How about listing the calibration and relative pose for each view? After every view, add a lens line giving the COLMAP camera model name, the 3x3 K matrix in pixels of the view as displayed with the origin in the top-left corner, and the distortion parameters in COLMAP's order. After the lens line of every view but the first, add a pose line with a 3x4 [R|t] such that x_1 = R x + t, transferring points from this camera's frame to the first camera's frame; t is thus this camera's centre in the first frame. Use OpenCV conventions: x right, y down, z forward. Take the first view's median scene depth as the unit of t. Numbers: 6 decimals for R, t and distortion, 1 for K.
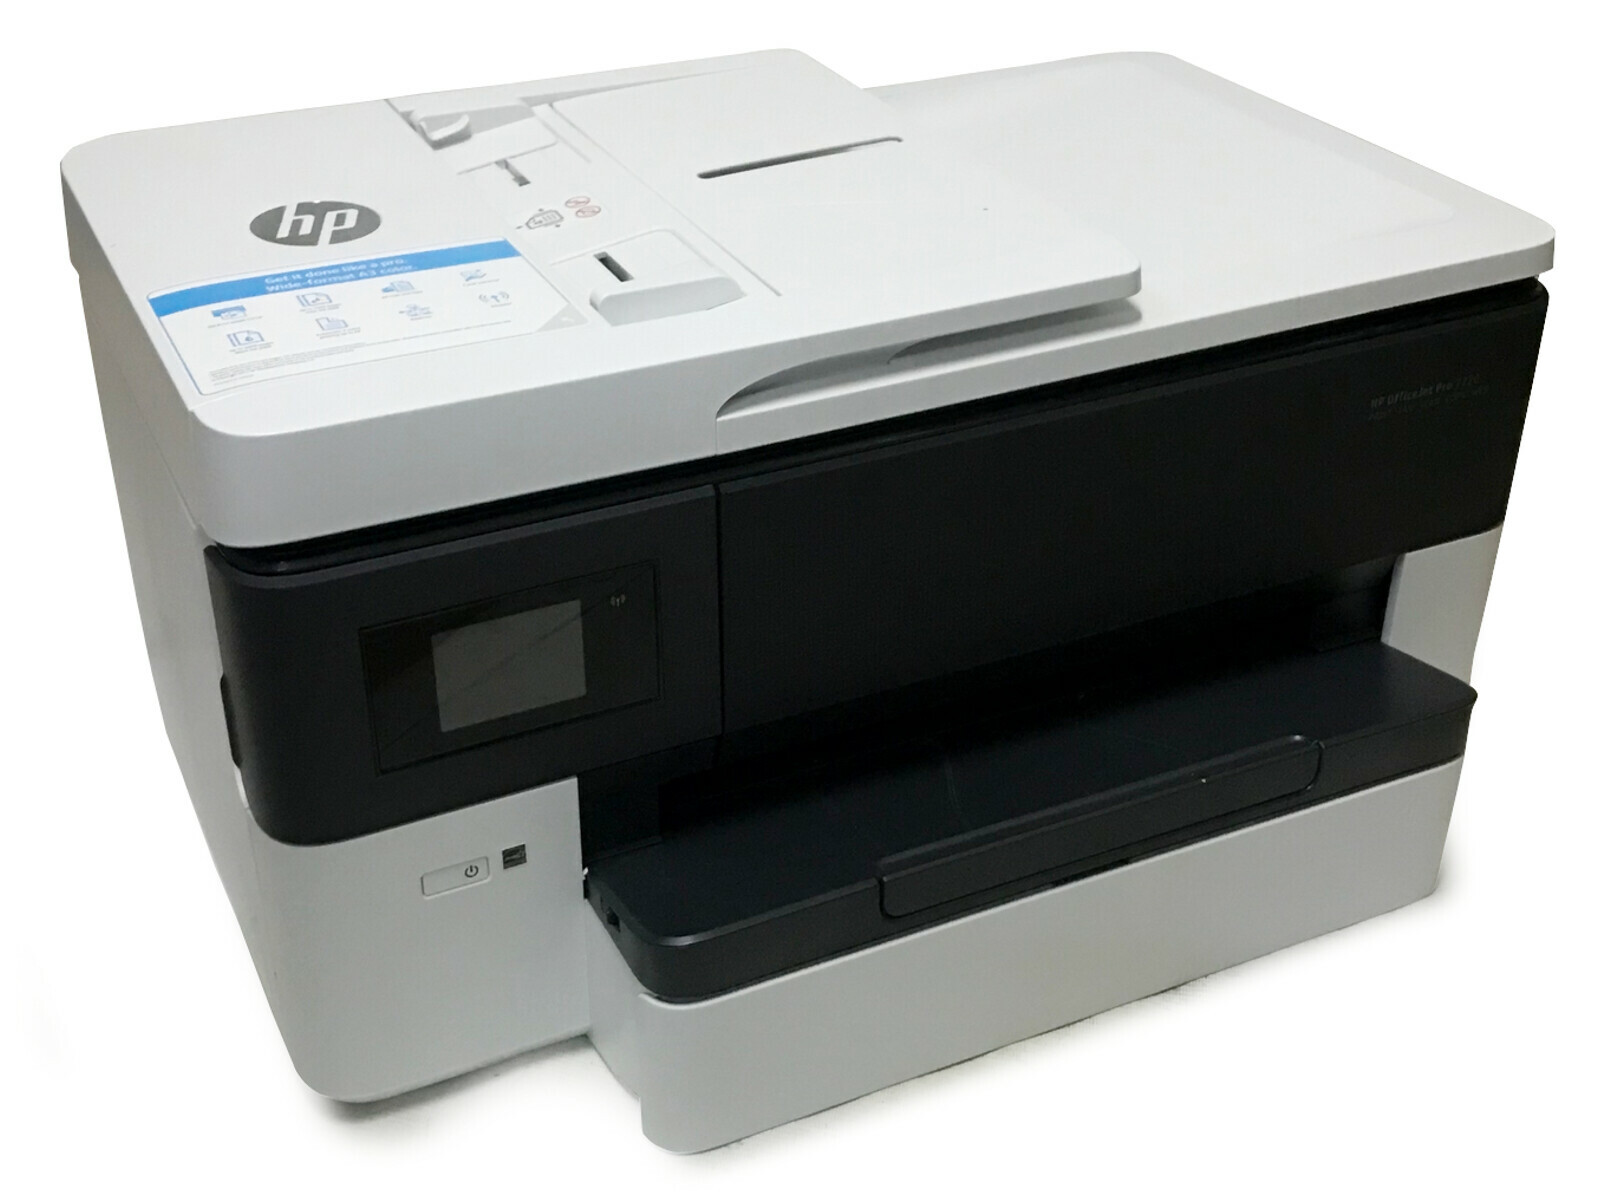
lens RADIAL K [[2003.0, 0, 800.0], [0, 2003.0, 600.0], [0, 0, 1]] dist [0.030272, 0.018215]
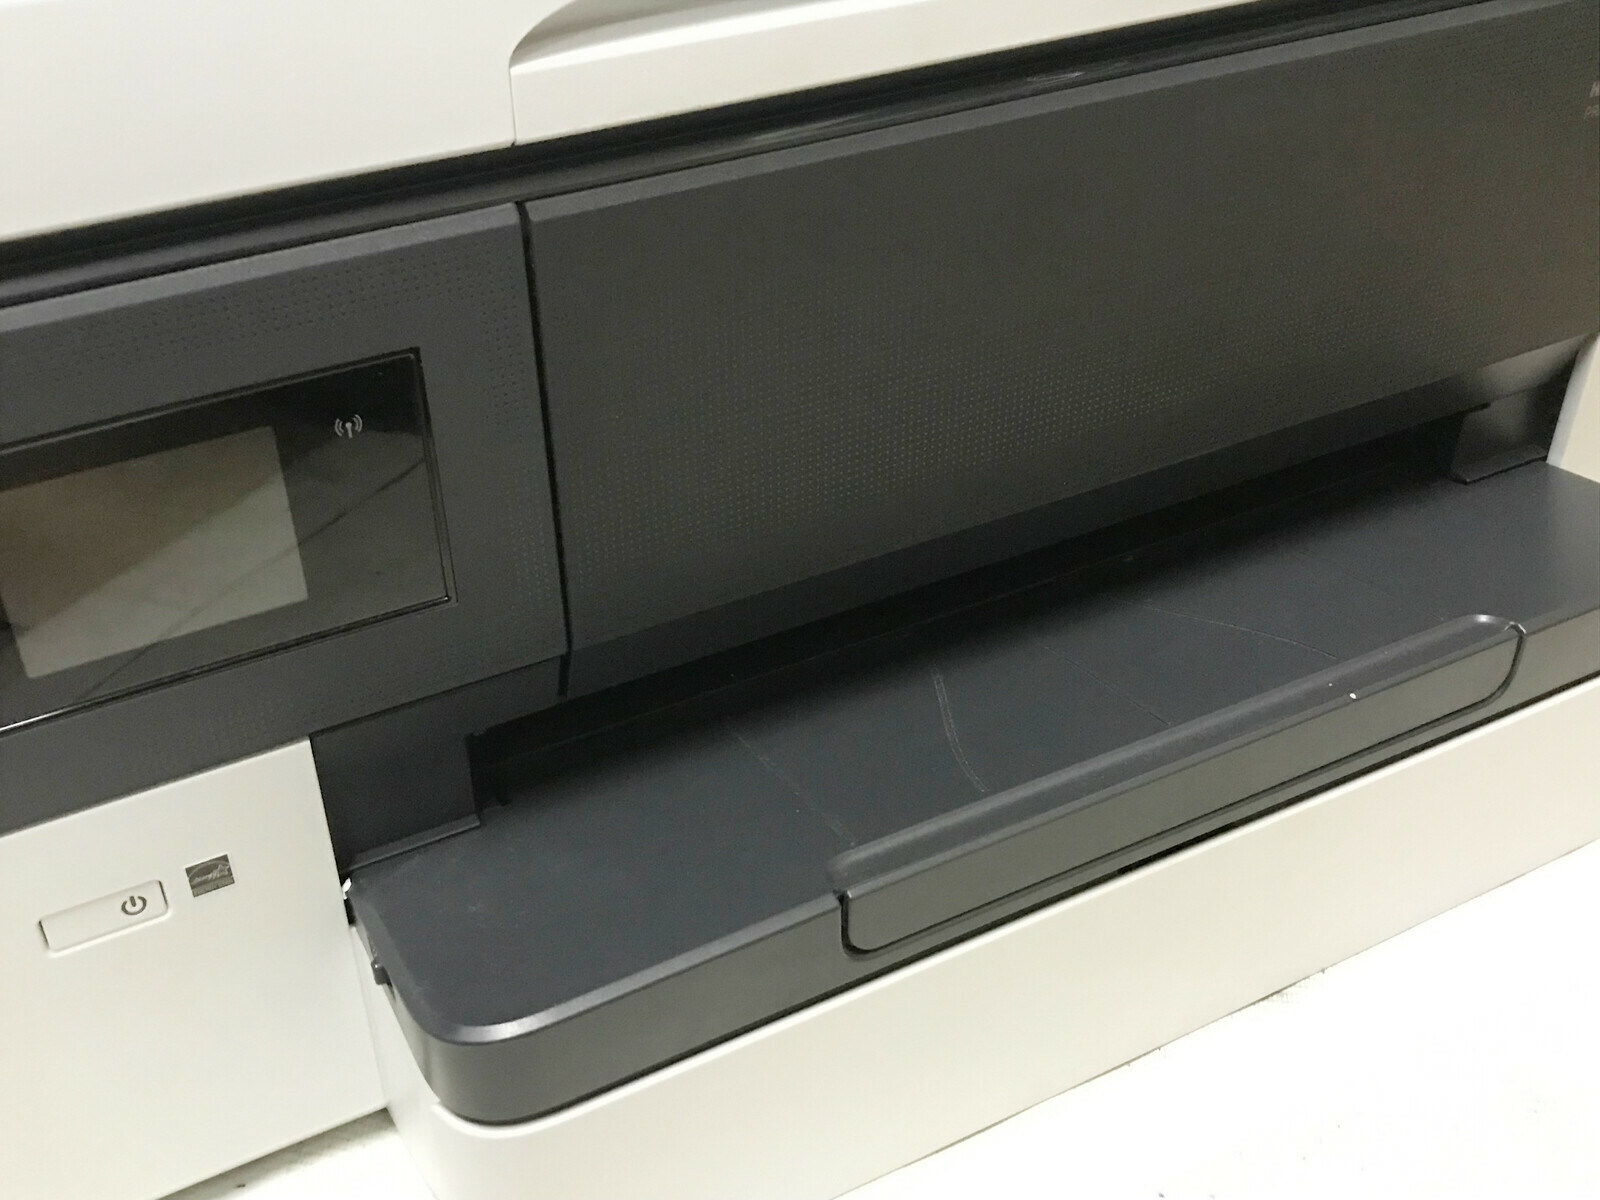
lens RADIAL K [[1729.8, 0, 761.4], [0, 1729.8, 597.1], [0, 0, 1]] dist [0.016727, 0.011592]
pose [[0.999631, -0.026925, 0.003532, 0.017260], [0.026512, 0.995802, 0.087611, 0.007981], [-0.005876, -0.087485, 0.996148, 0.506374]]
